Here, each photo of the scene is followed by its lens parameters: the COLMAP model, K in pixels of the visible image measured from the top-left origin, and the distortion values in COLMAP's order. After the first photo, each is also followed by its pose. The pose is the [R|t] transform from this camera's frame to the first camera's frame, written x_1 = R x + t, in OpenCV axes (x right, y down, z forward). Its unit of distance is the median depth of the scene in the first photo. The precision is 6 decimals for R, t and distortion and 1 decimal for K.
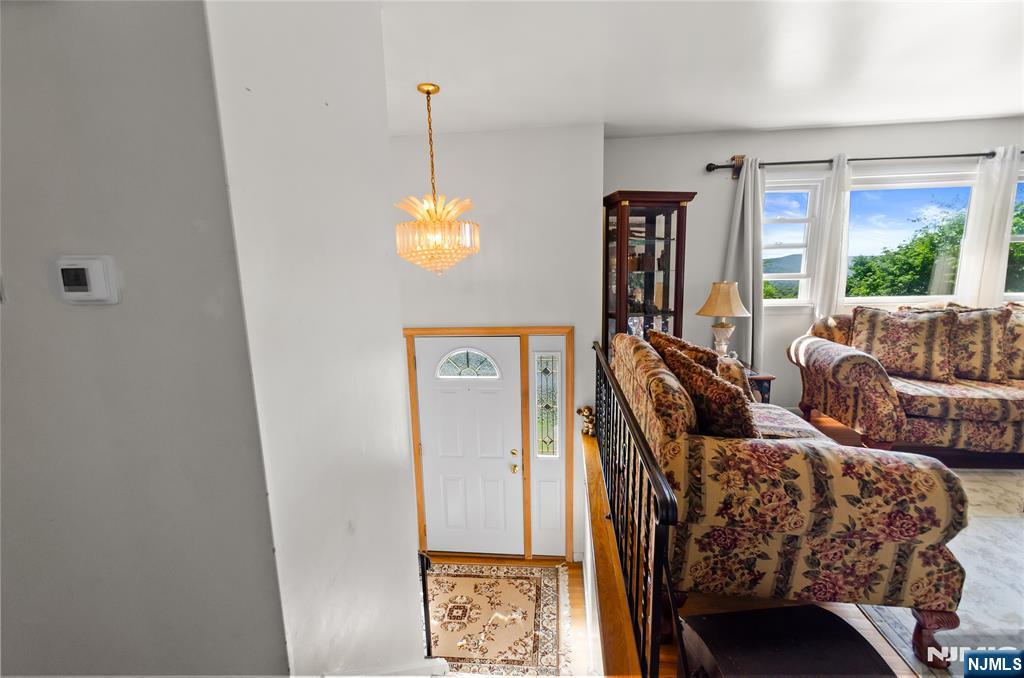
lens RADIAL K [[446.2, 0, 512.6], [0, 446.2, 355.9], [0, 0, 1]] dist [-0.001940, -0.001170]
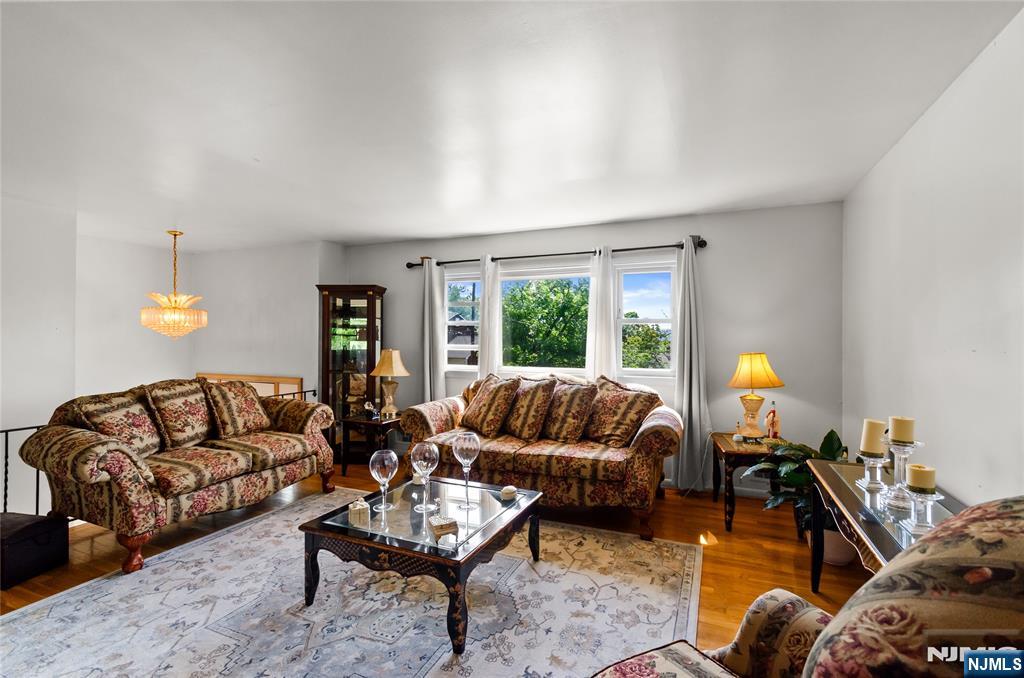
lens RADIAL K [[451.6, 0, 522.0], [0, 451.6, 350.9], [0, 0, 1]] dist [0.000678, -0.000236]
pose [[0.959678, 0.033546, -0.279094, 1.297980], [-0.074162, 0.987892, -0.136267, -0.011069], [0.271143, 0.151471, 0.950546, -0.181602]]
